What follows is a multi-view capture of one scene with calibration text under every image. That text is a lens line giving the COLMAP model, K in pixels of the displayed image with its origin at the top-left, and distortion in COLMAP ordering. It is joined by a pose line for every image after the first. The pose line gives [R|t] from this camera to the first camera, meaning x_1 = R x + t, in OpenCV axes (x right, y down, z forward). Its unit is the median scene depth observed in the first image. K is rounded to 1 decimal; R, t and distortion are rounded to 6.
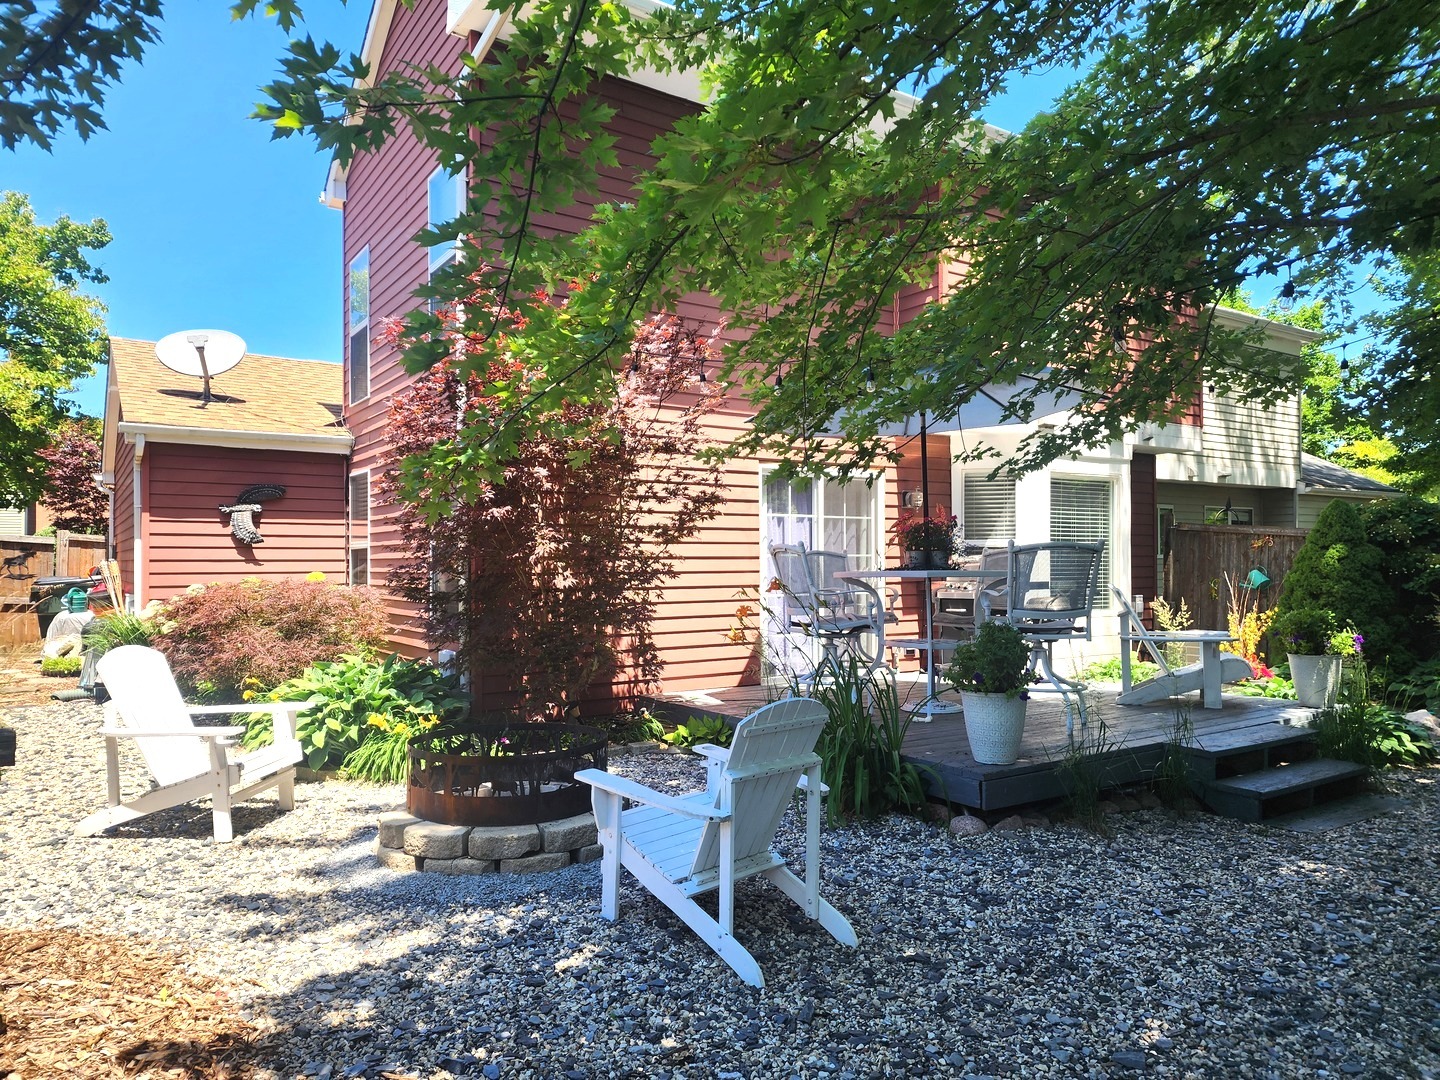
lens RADIAL K [[967.6, 0, 720.0], [0, 967.6, 540.0], [0, 0, 1]] dist [0.097440, -0.107257]
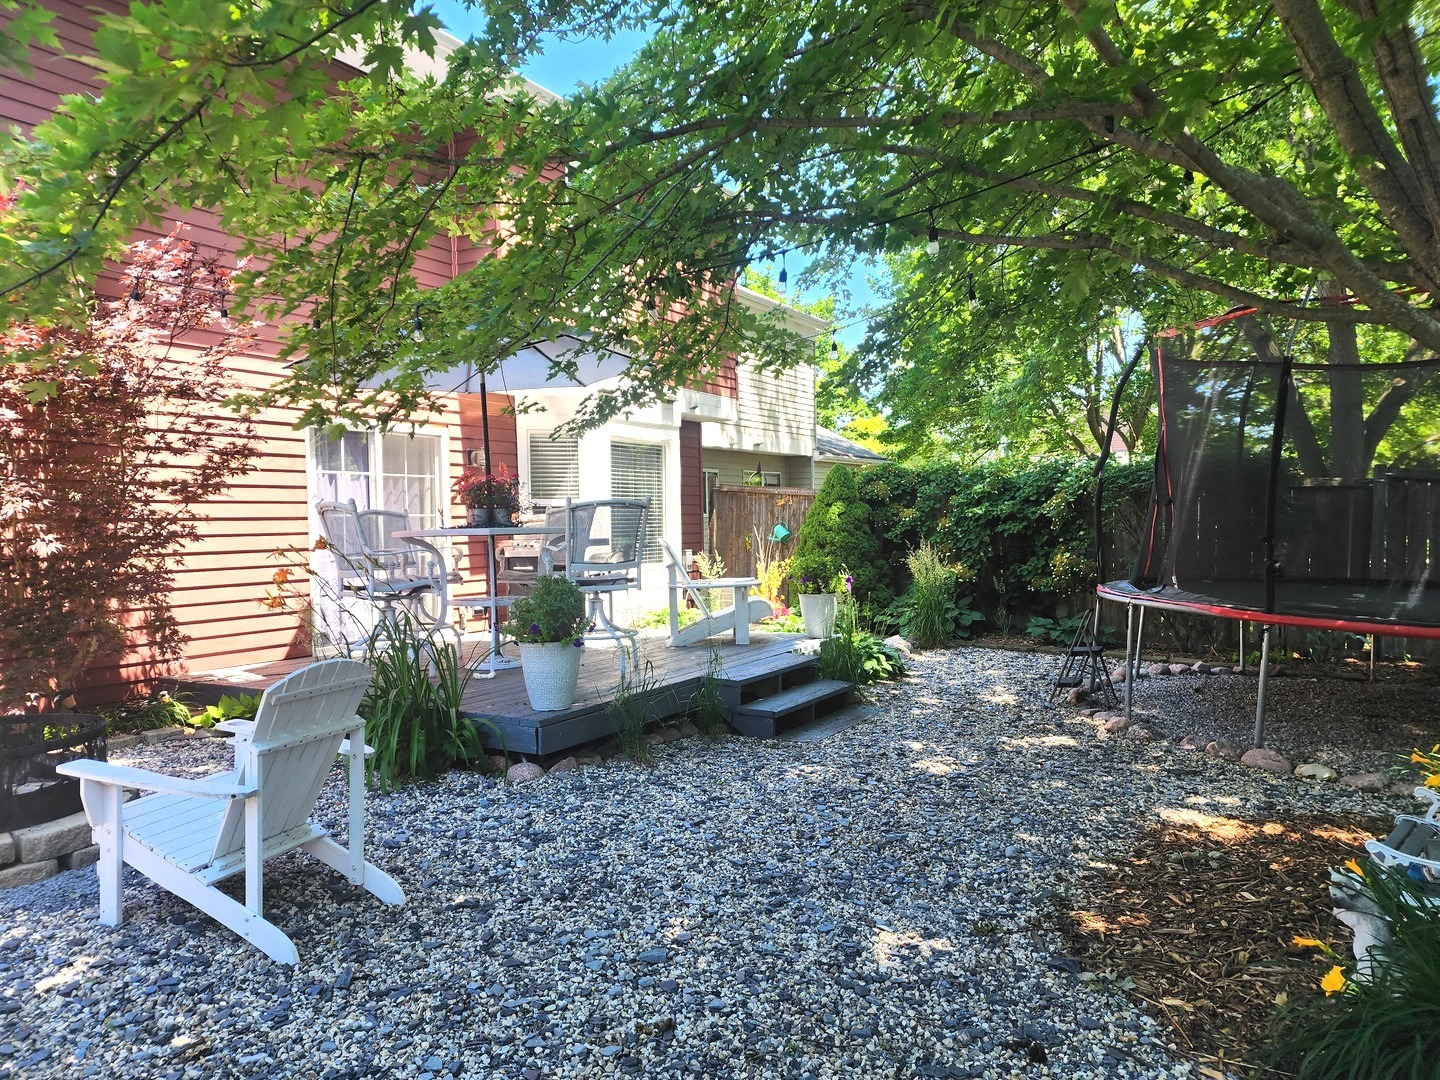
lens RADIAL K [[970.9, 0, 712.4], [0, 970.9, 539.3], [0, 0, 1]] dist [0.075344, -0.073172]
pose [[0.913148, -0.021091, 0.407083, 0.020035], [0.005903, 0.999240, 0.038529, 0.007646], [-0.407586, -0.032779, 0.912578, -0.013852]]
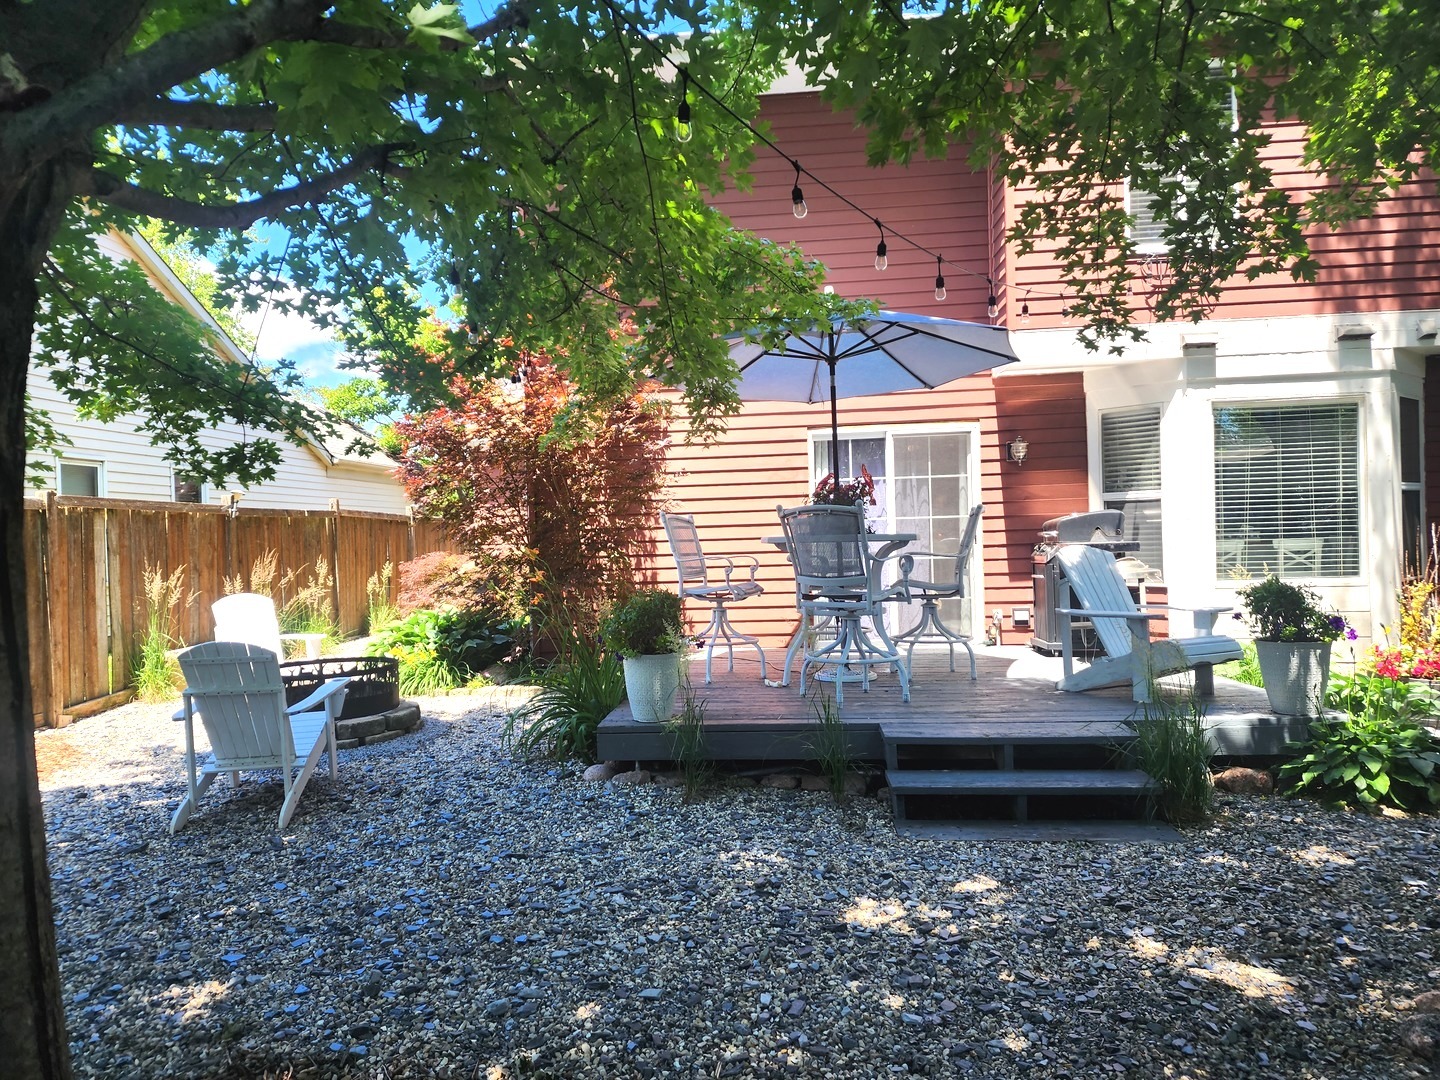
lens RADIAL K [[970.9, 0, 712.4], [0, 970.9, 539.3], [0, 0, 1]] dist [0.075344, -0.073172]
pose [[0.776481, -0.016860, -0.629915, 1.071029], [0.042877, 0.998739, 0.026123, 0.006517], [0.628680, -0.047293, 0.776225, 0.254322]]
